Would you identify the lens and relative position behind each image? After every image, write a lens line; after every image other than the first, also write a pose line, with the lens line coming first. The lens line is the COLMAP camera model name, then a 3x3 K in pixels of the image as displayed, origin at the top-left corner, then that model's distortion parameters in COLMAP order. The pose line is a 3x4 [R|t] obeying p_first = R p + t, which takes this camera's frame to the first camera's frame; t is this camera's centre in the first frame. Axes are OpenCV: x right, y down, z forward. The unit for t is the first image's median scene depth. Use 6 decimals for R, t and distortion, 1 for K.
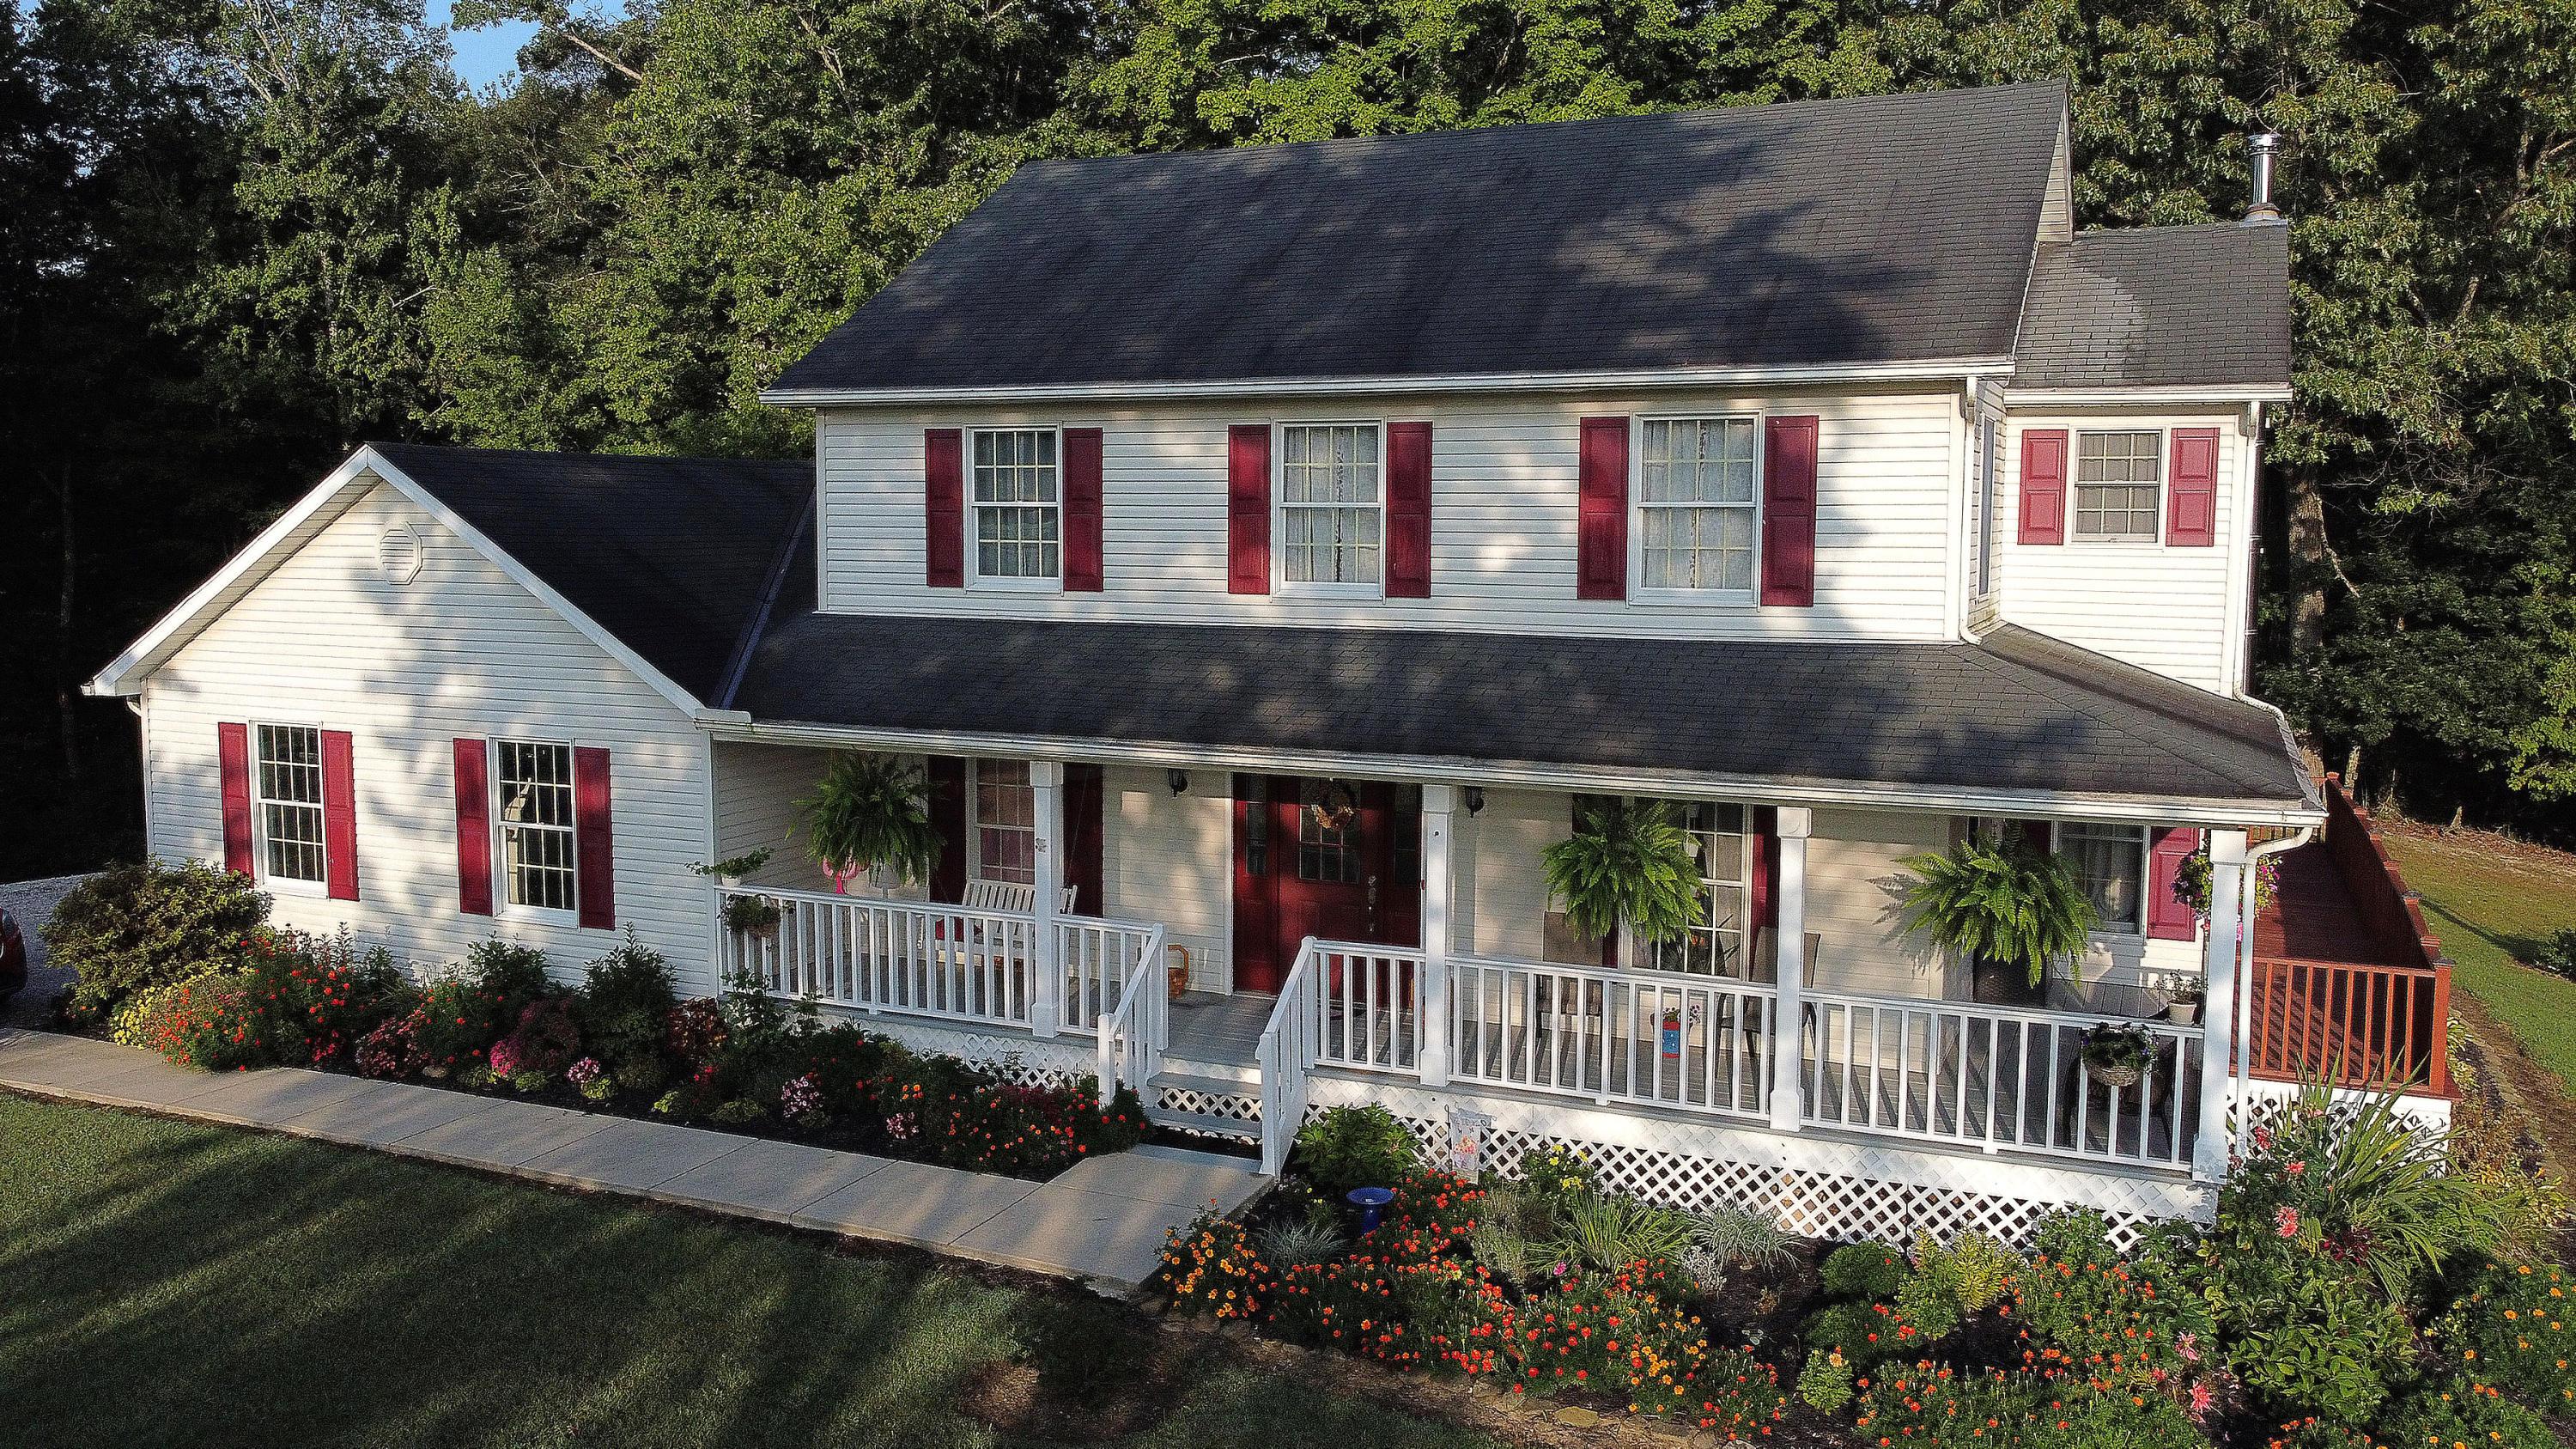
lens RADIAL K [[1843.7, 0, 1177.5], [0, 1843.7, 723.9], [0, 0, 1]] dist [-0.007528, 0.007847]
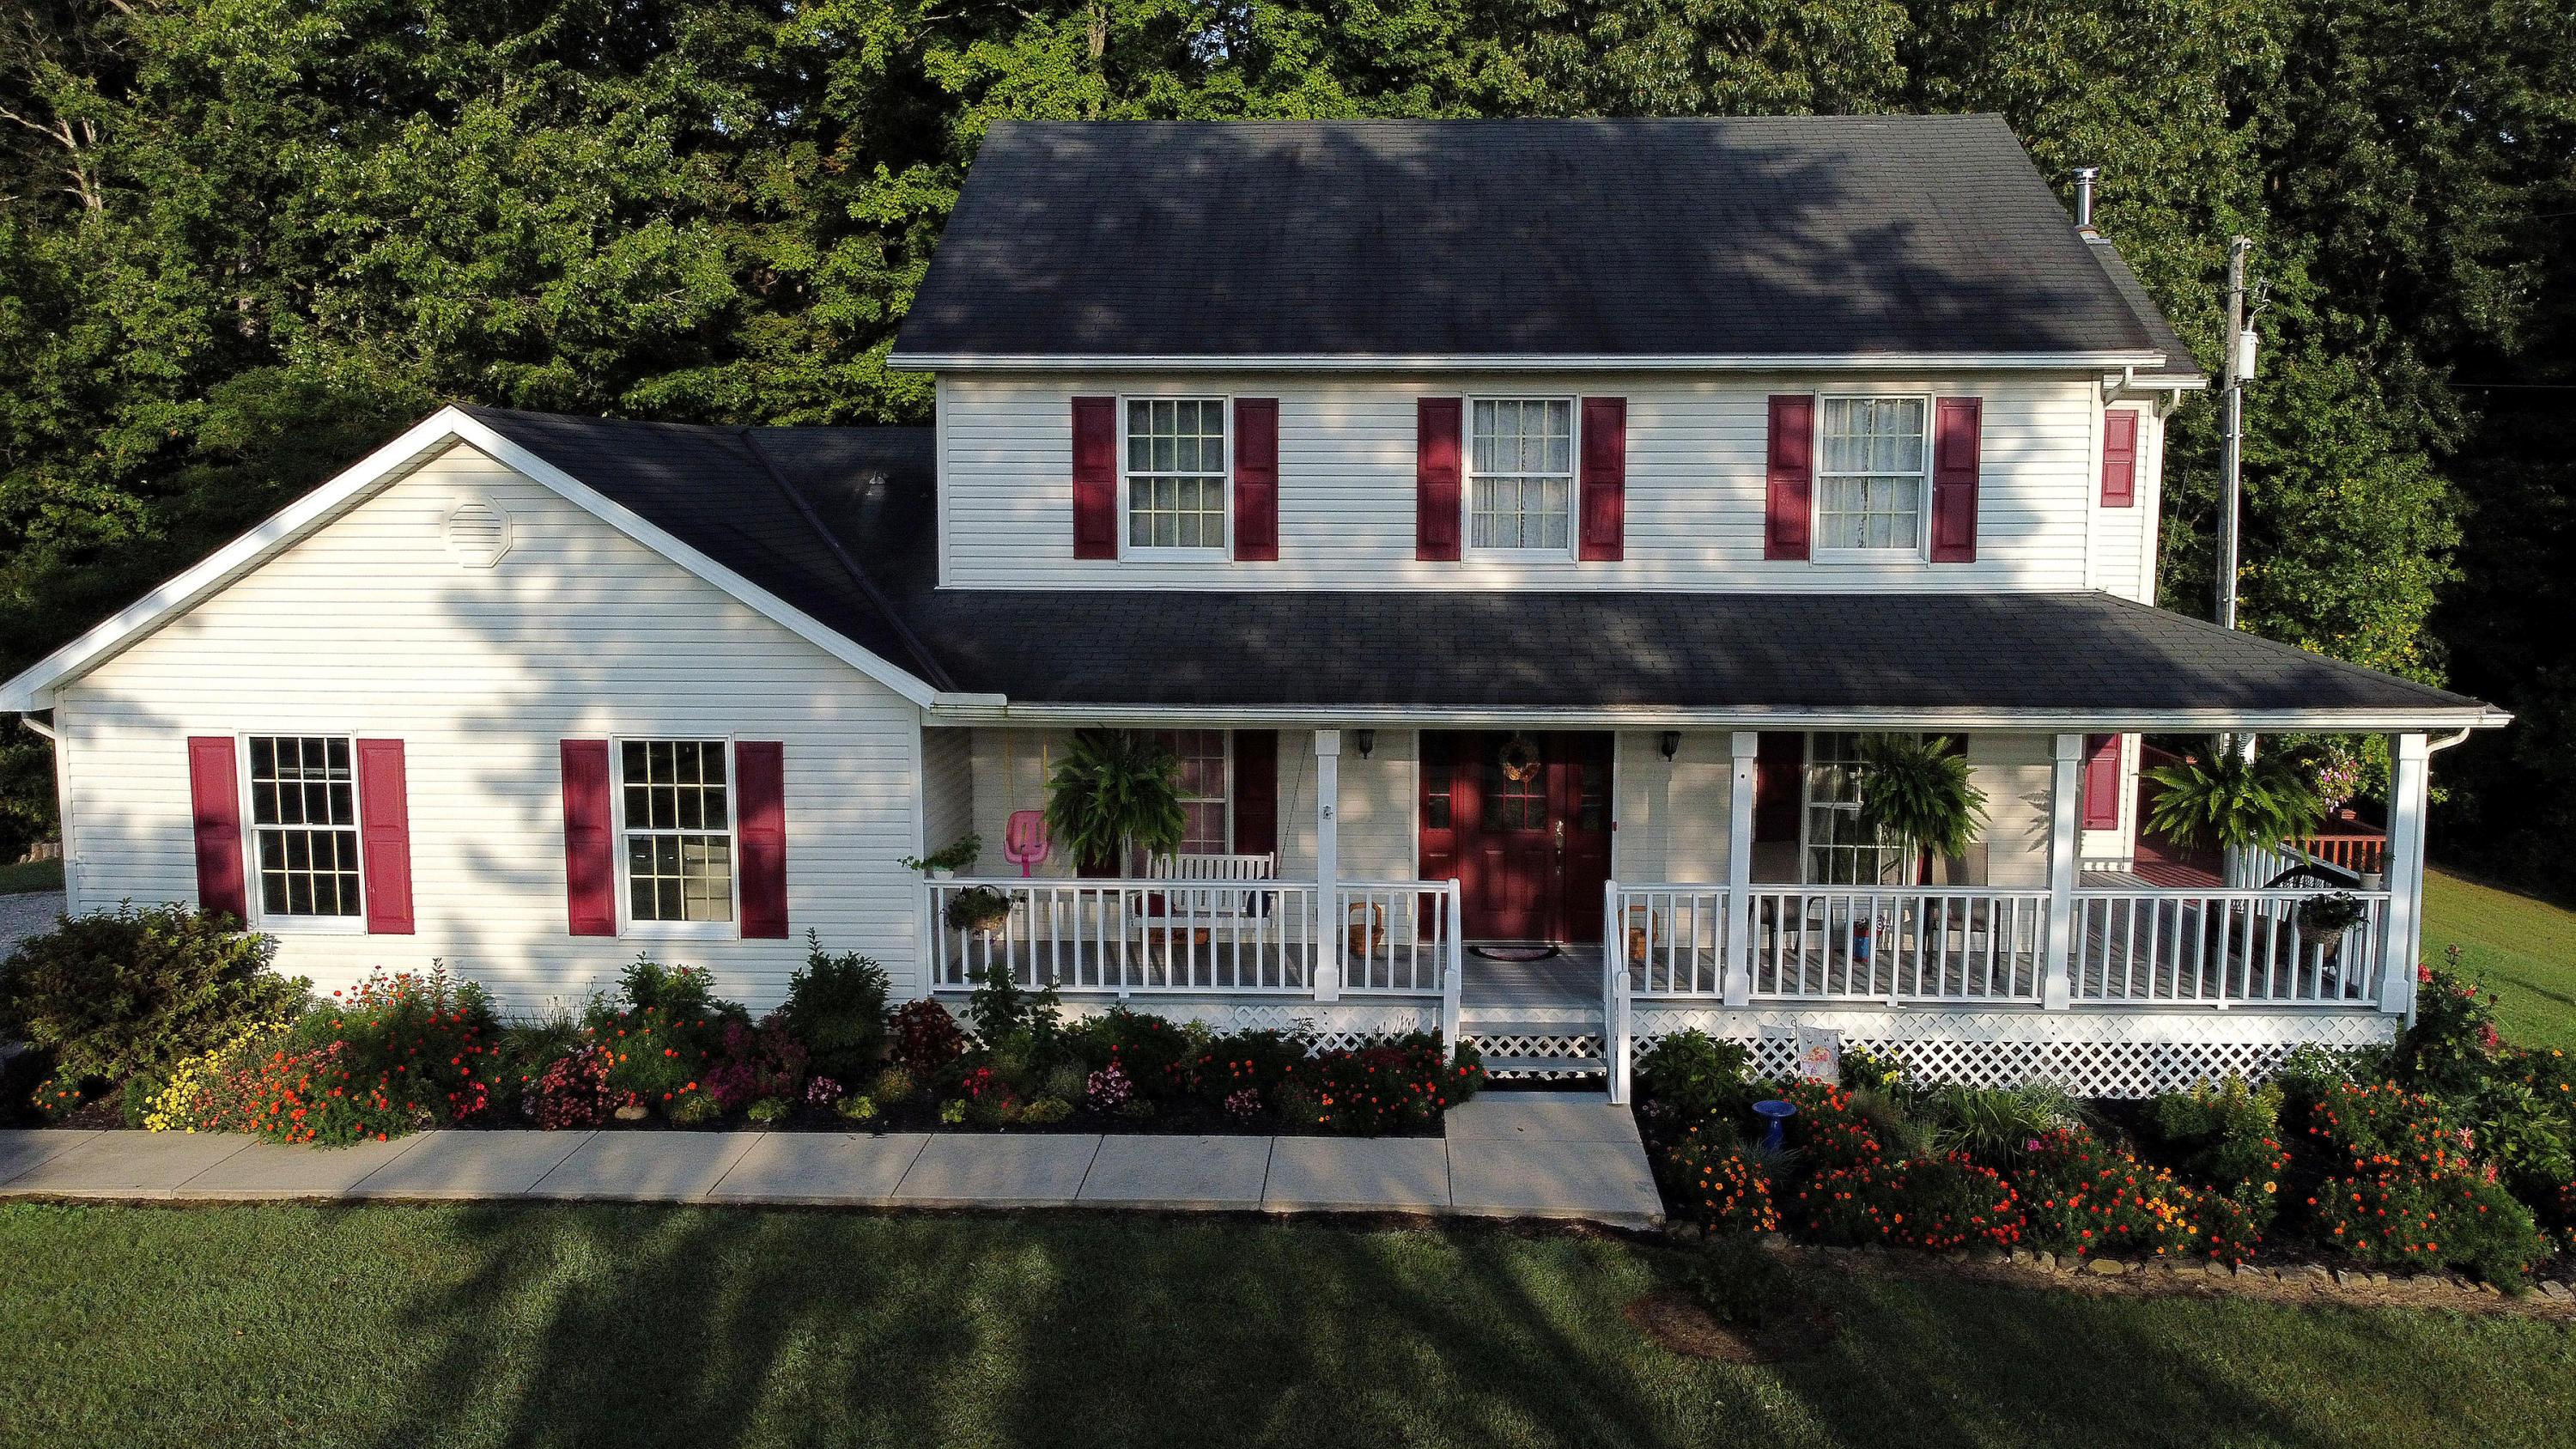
lens RADIAL K [[1802.3, 0, 1174.3], [0, 1802.3, 723.6], [0, 0, 1]] dist [-0.005151, -0.000238]
pose [[0.937933, -0.049673, 0.343242, -0.435862], [0.041691, 0.998662, 0.030601, -0.015089], [-0.344302, -0.014392, 0.938748, 0.088711]]
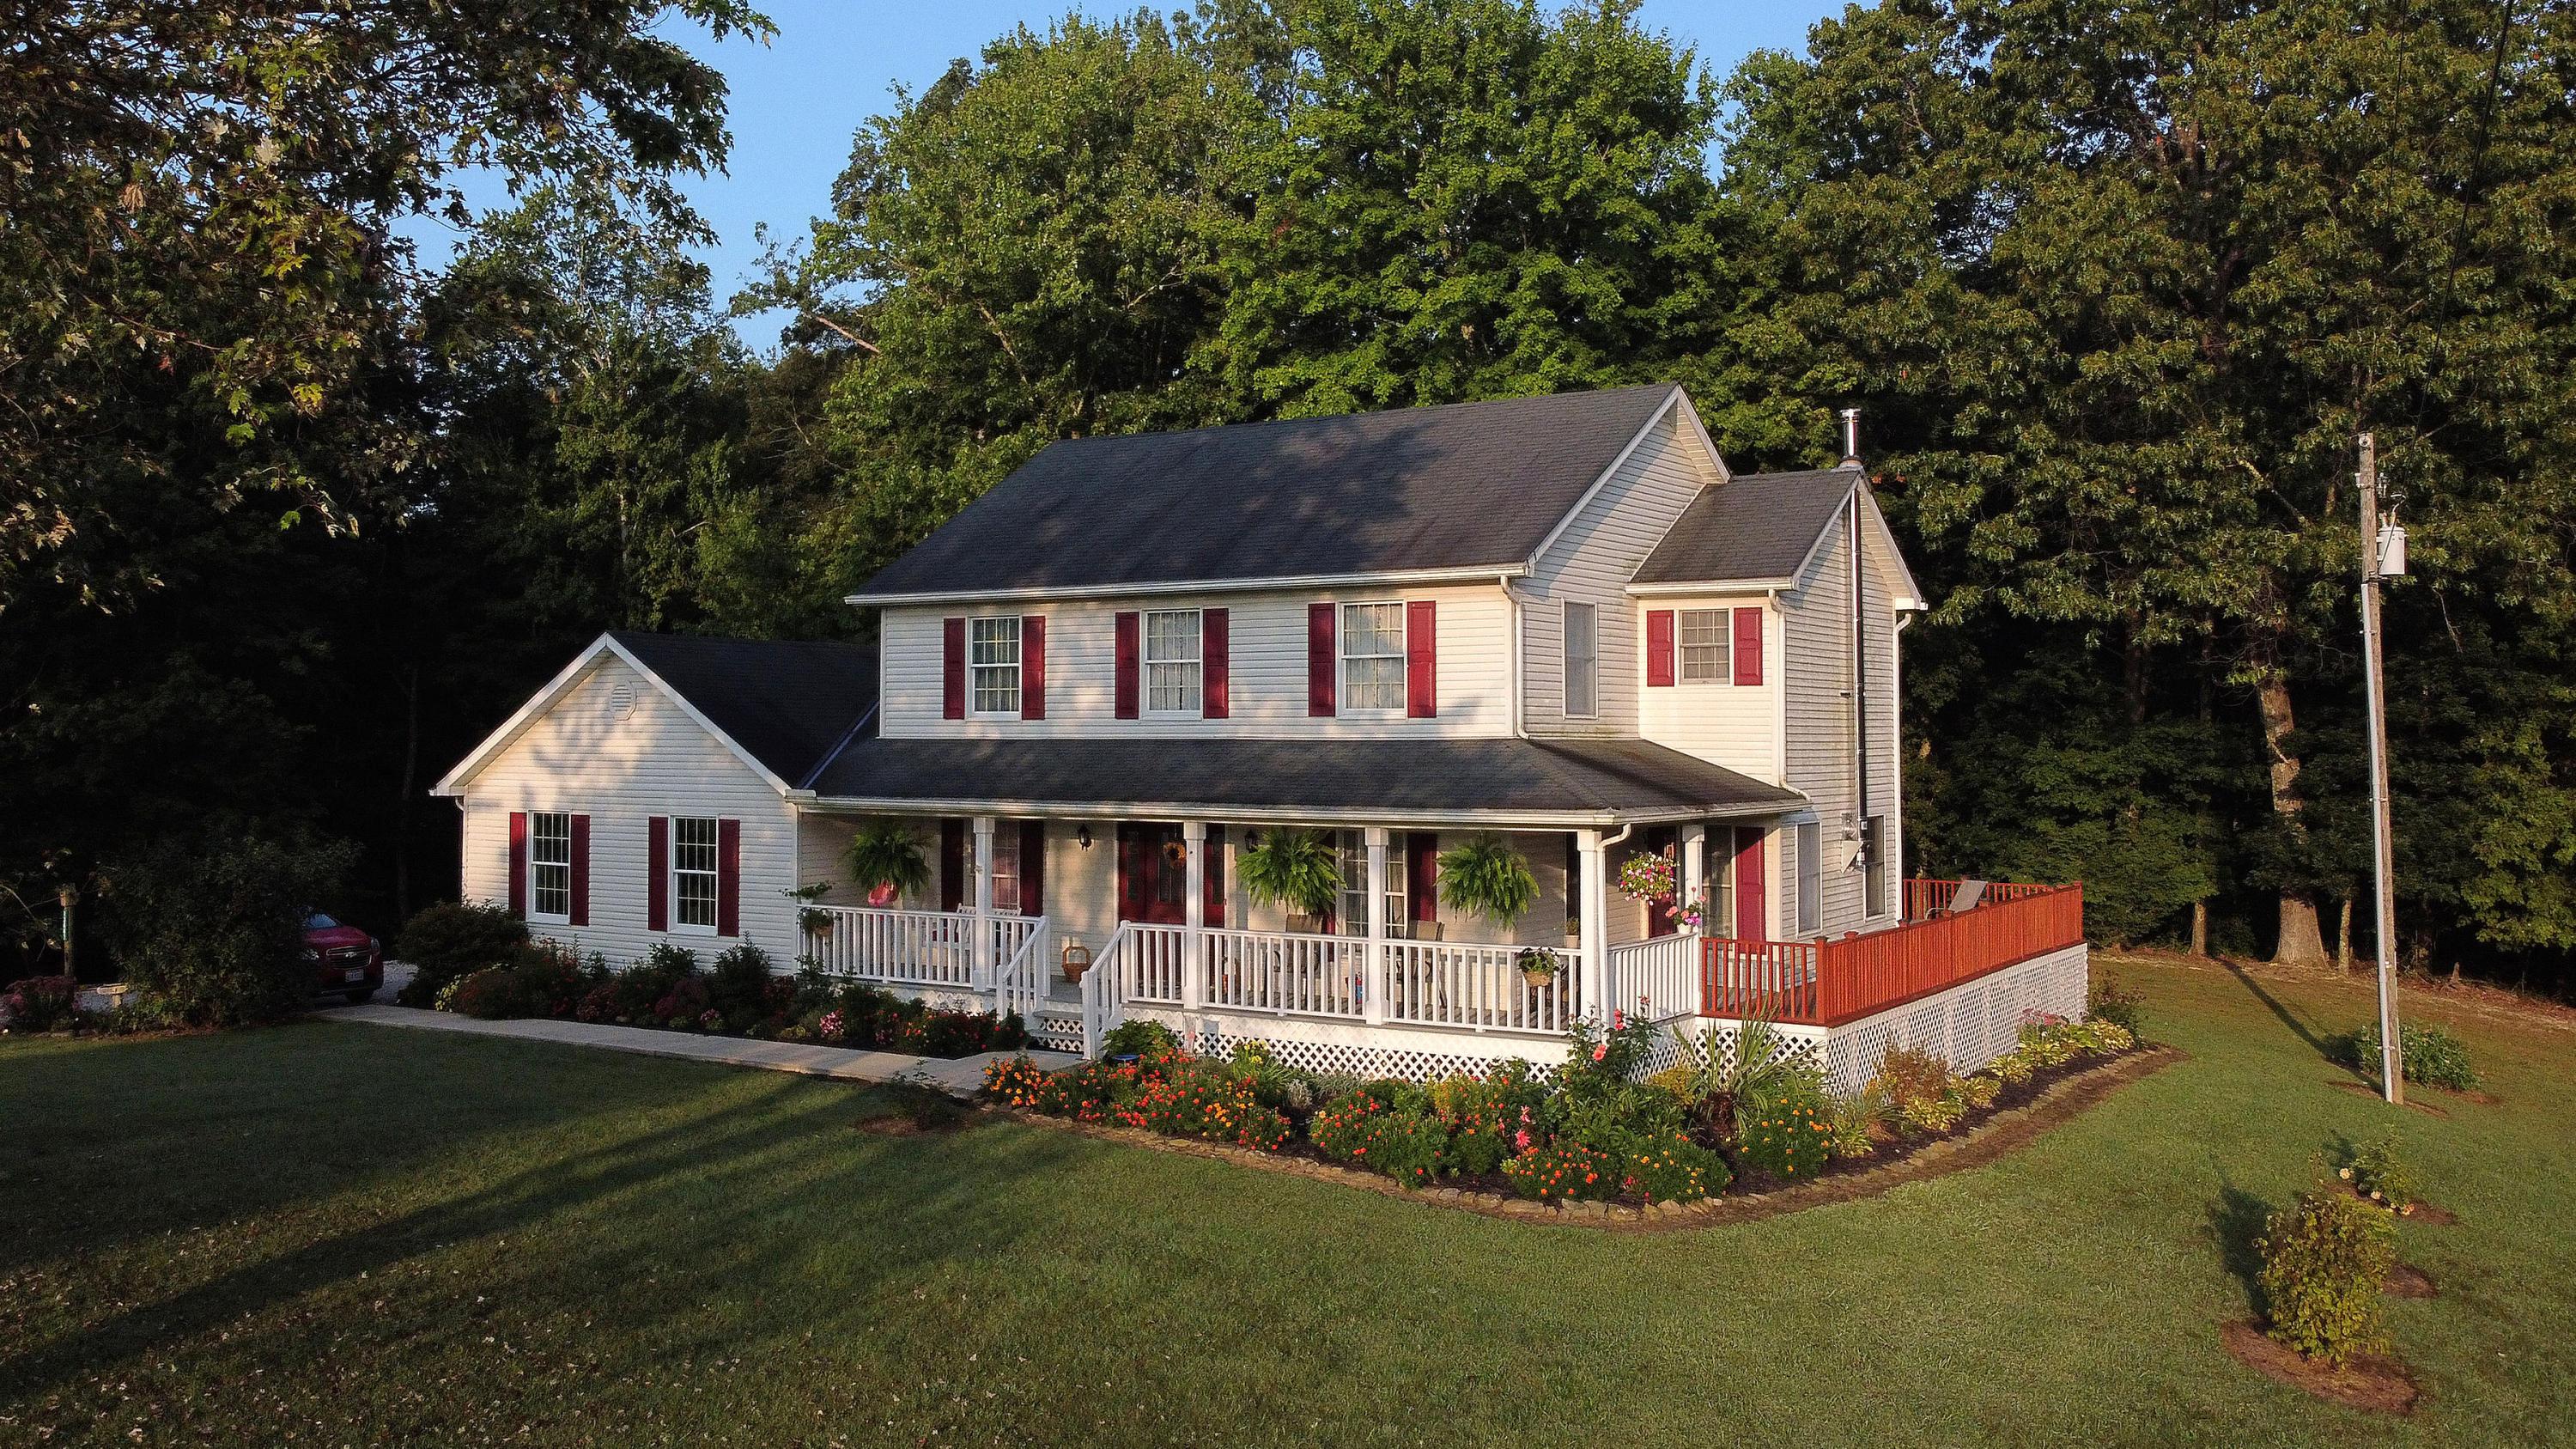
lens RADIAL K [[1843.7, 0, 1177.5], [0, 1843.7, 723.9], [0, 0, 1]] dist [-0.007528, 0.007847]
pose [[0.989670, -0.002038, -0.143347, 0.293342], [-0.014285, 0.993520, -0.112753, 0.105486], [0.142648, 0.113636, 0.983229, -0.514889]]
